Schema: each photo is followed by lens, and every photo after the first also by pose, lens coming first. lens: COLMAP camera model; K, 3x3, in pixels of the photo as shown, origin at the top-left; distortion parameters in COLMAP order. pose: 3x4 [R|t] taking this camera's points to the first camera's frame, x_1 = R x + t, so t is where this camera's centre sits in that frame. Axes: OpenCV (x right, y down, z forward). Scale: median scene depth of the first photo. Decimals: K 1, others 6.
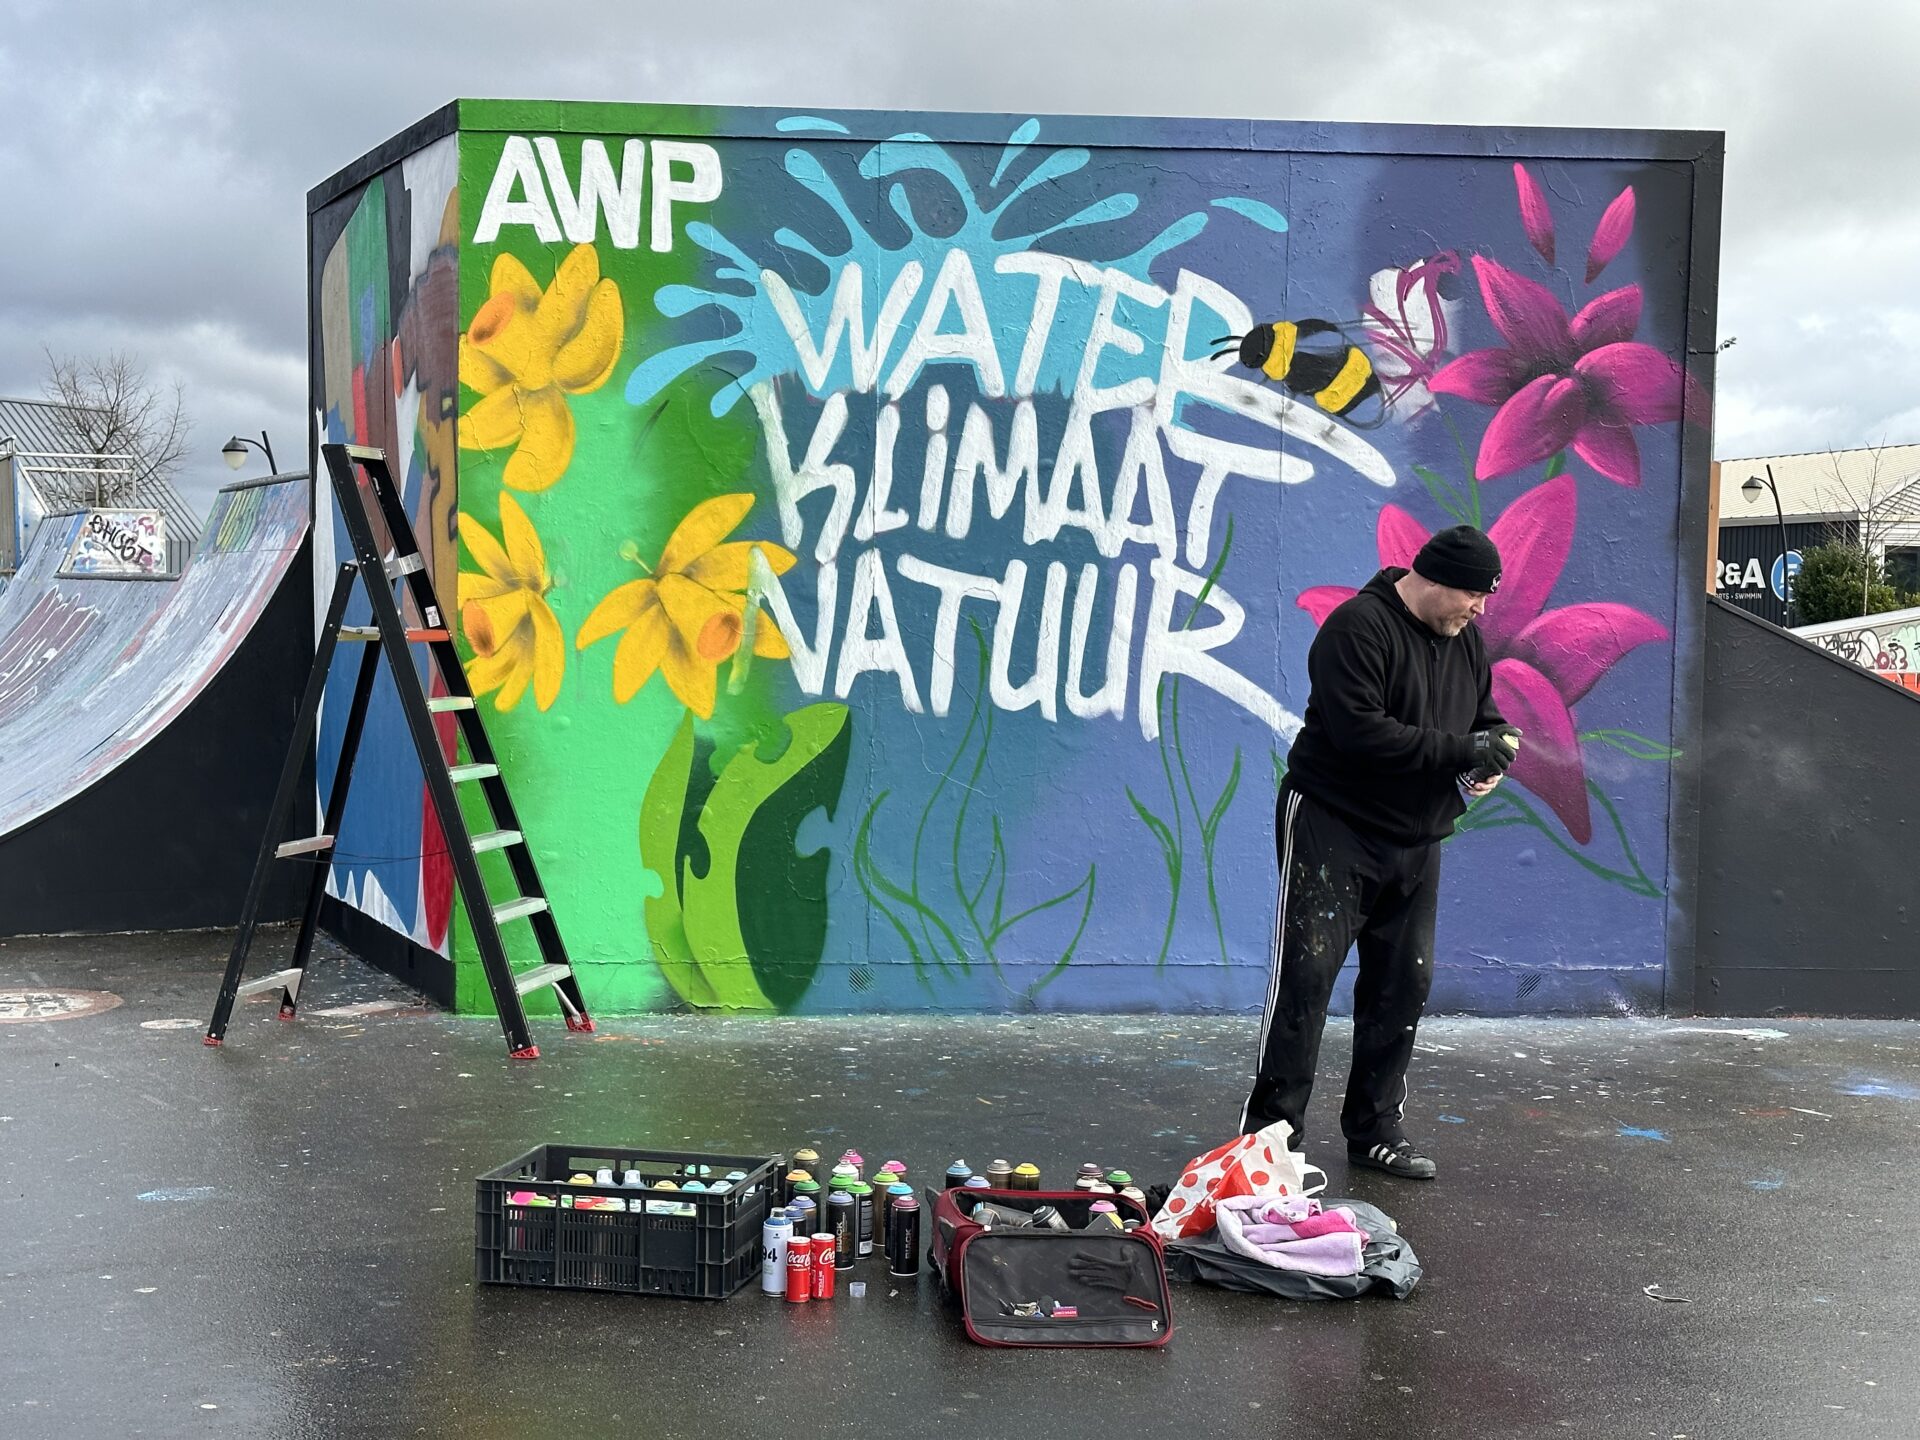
lens RADIAL K [[2685.4, 0, 942.9], [0, 2685.4, 720.8], [0, 0, 1]] dist [0.130460, -0.077737]
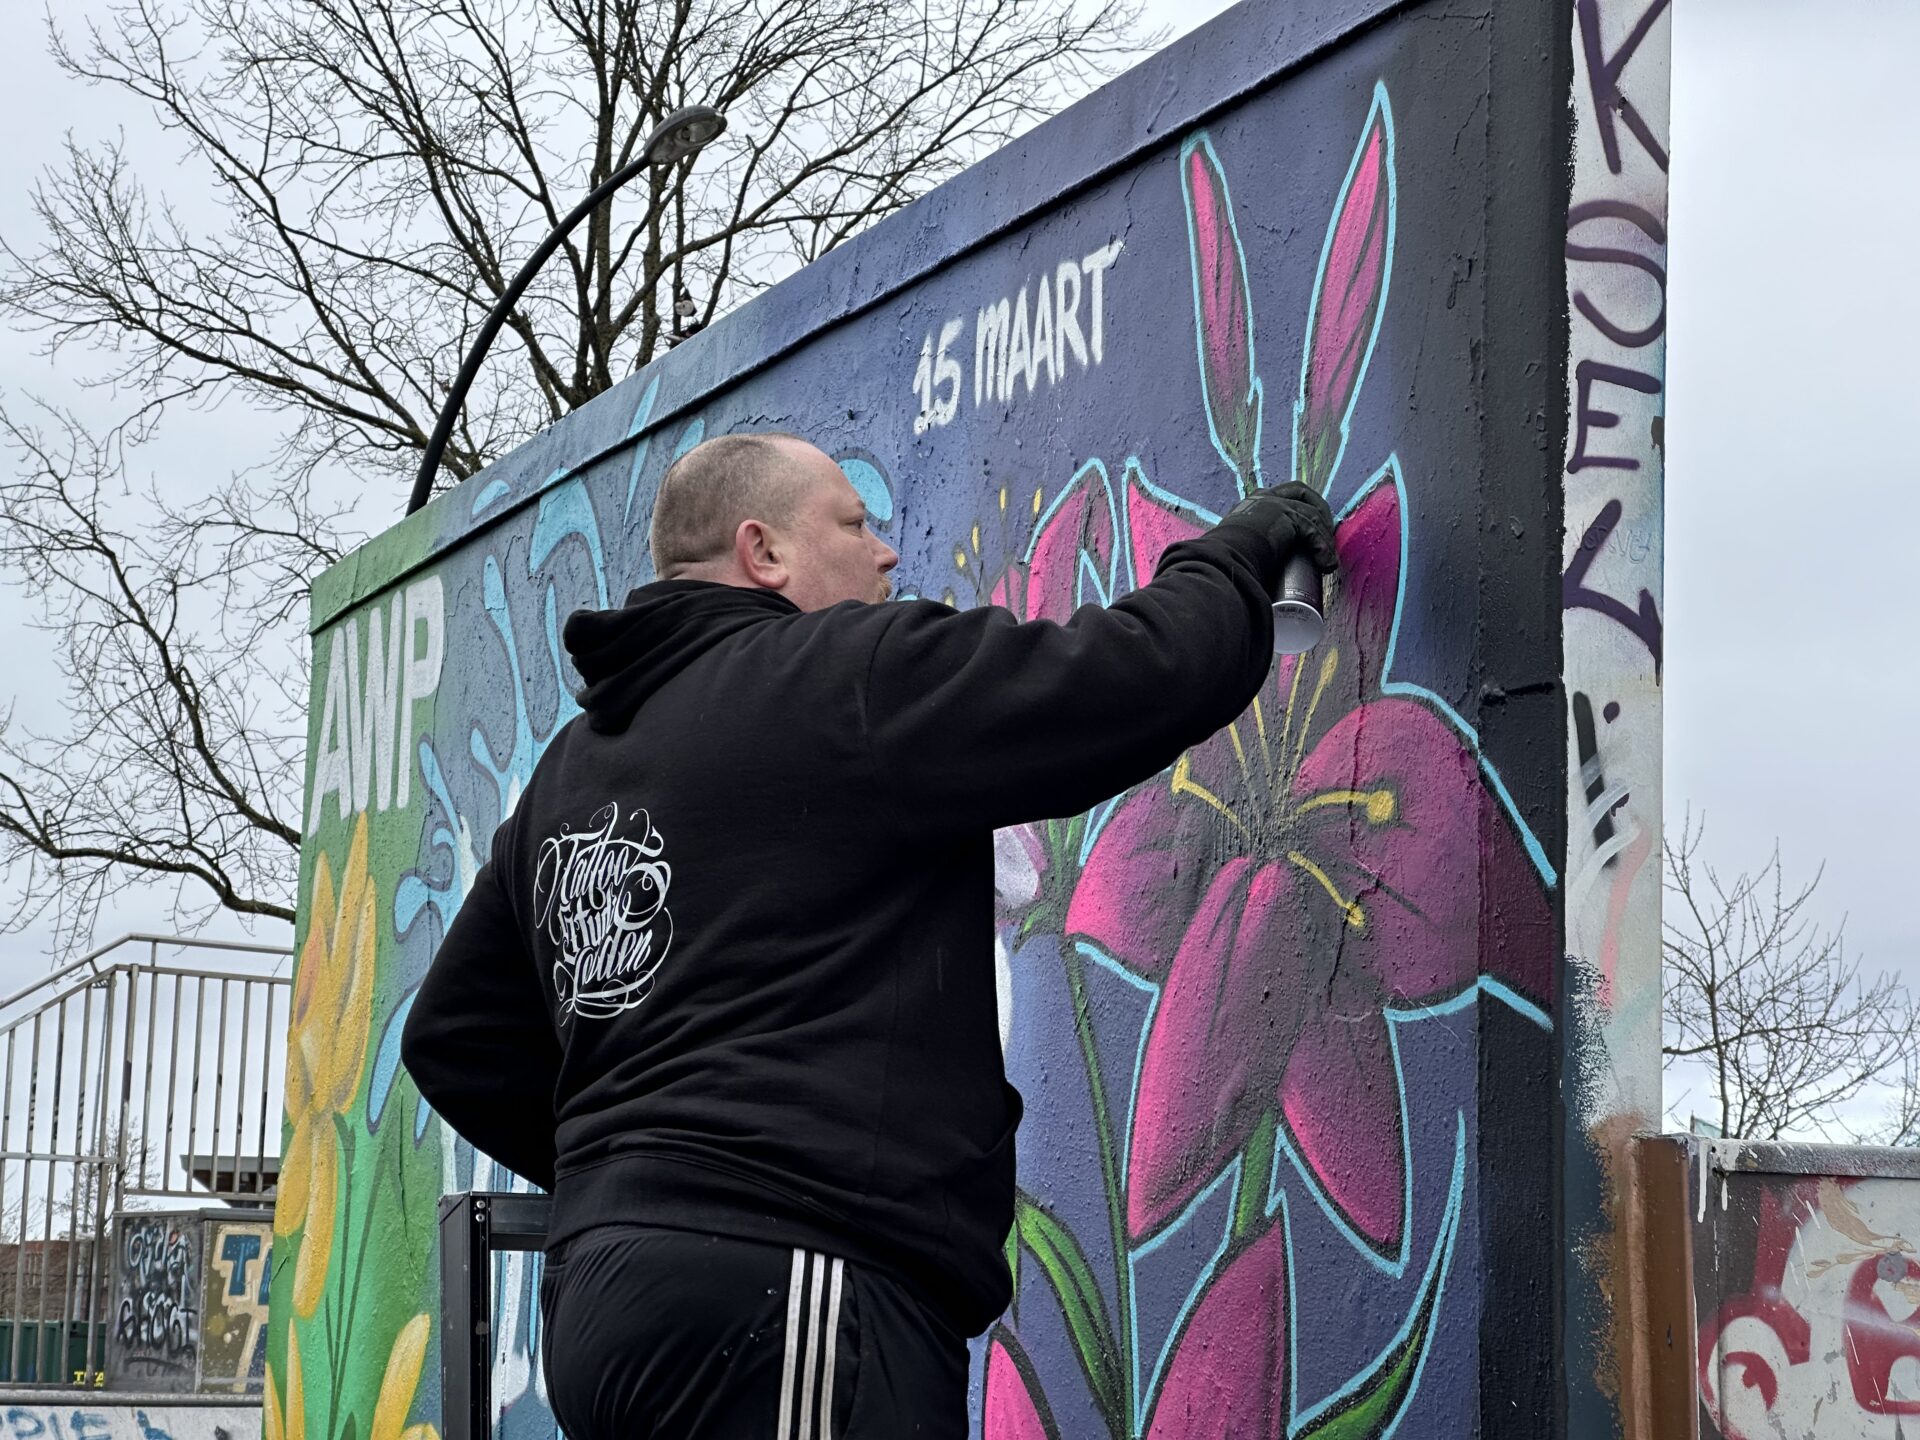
lens RADIAL K [[4246.2, 0, 997.3], [0, 4246.2, 716.2], [0, 0, 1]] dist [-0.344731, 10.219675]
pose [[0.322029, -0.142643, -0.935922, 0.628227], [-0.069469, 0.982359, -0.173623, -0.065899], [0.944178, 0.120929, 0.306439, 0.857993]]
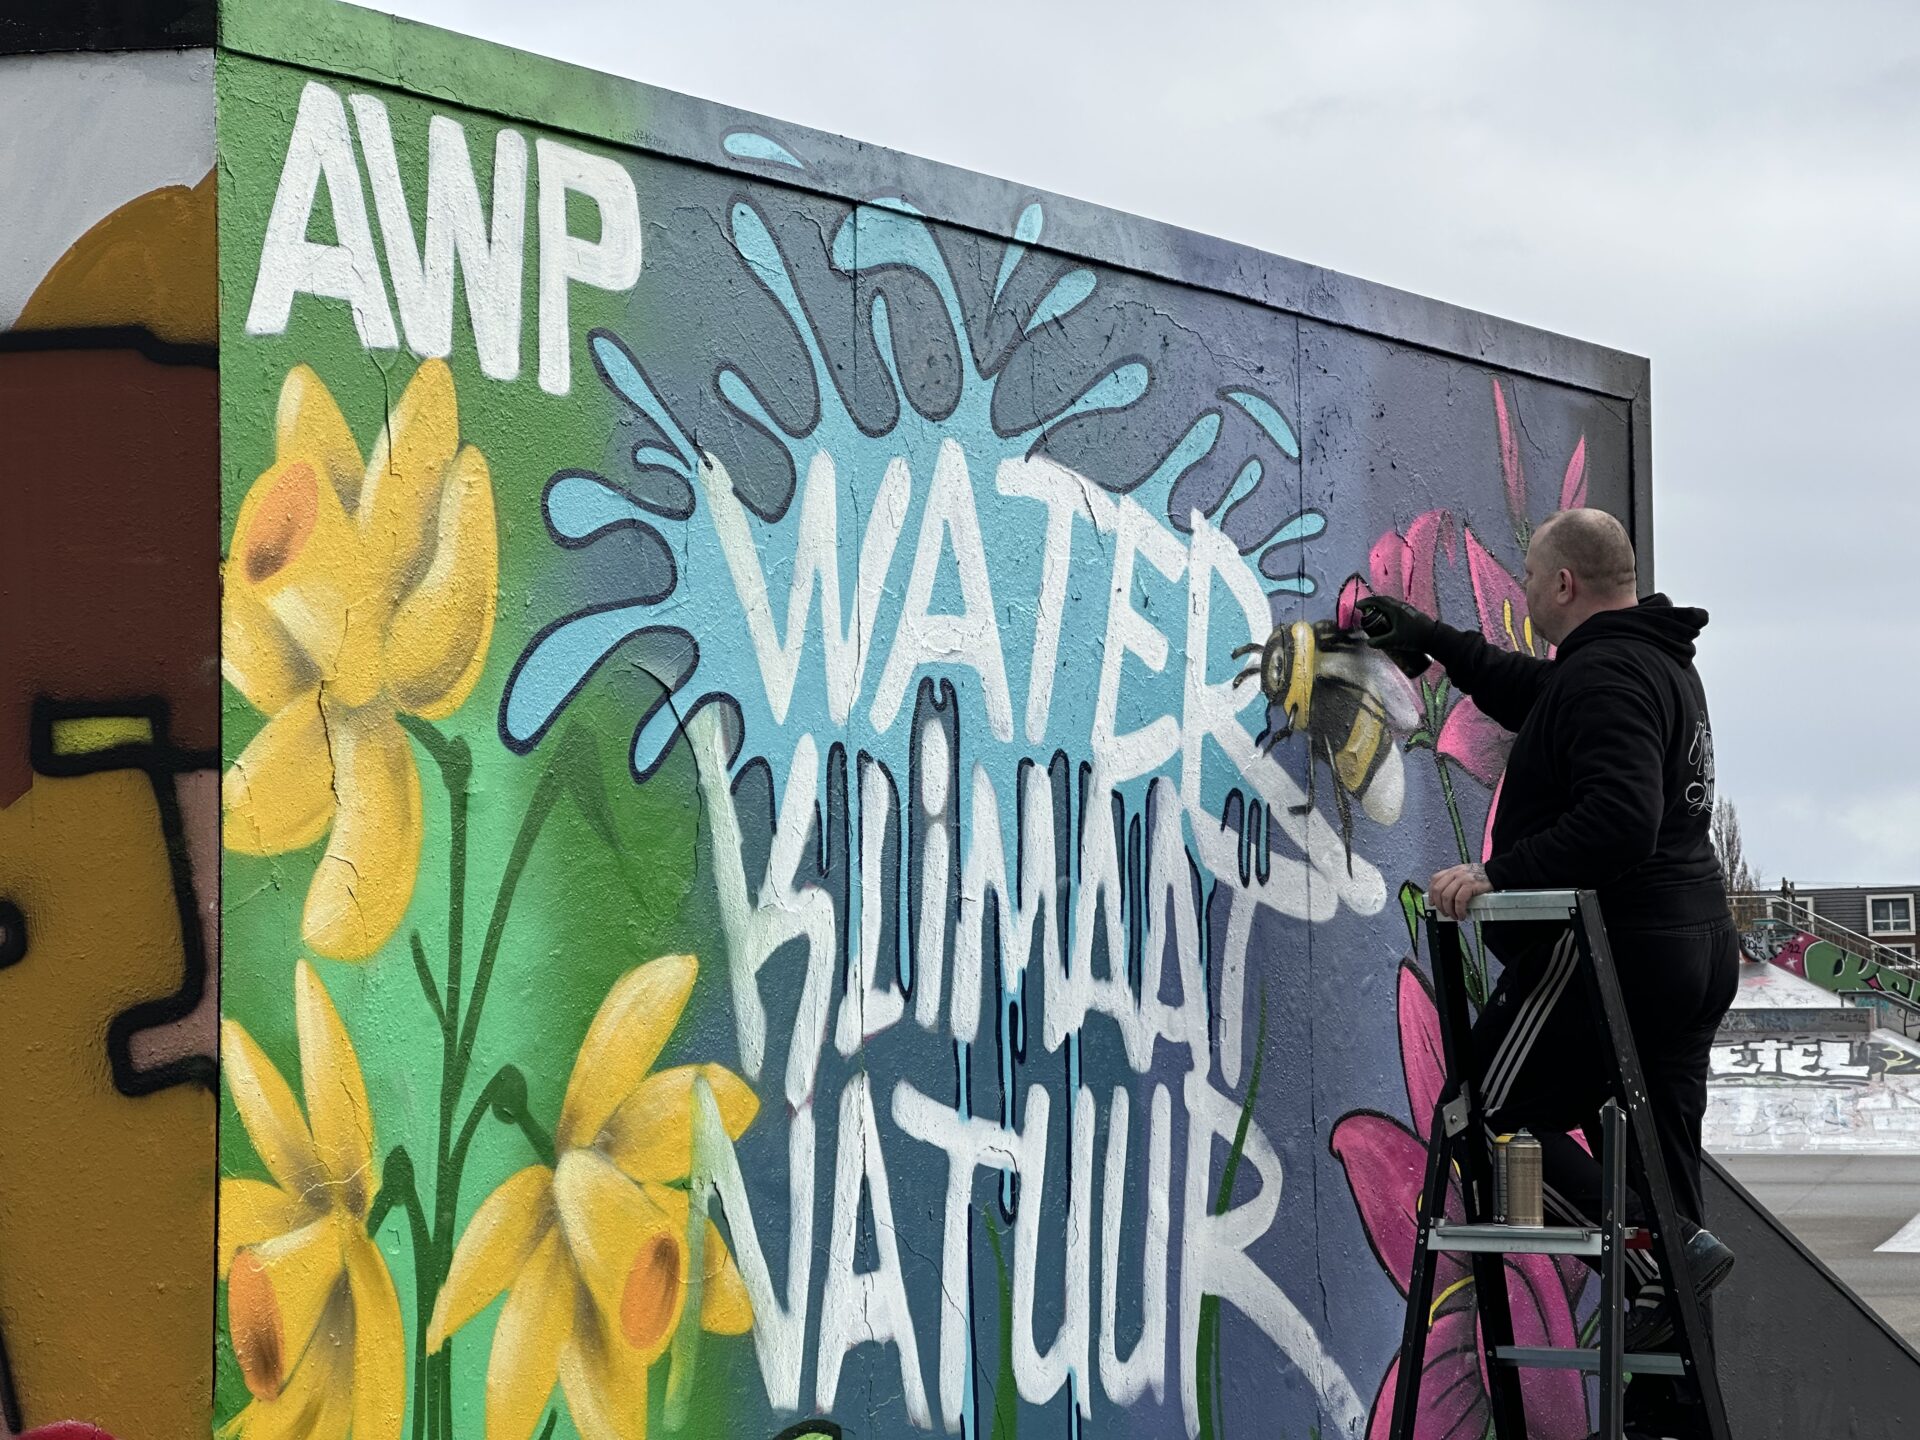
lens RADIAL K [[4264.4, 0, 955.7], [0, 4264.4, 675.6], [0, 0, 1]] dist [-0.026459, 3.954865]
pose [[0.629086, 0.037179, 0.776446, -0.579096], [0.061260, 0.993378, -0.097200, -0.059591], [-0.774918, 0.108712, 0.622642, 0.530742]]
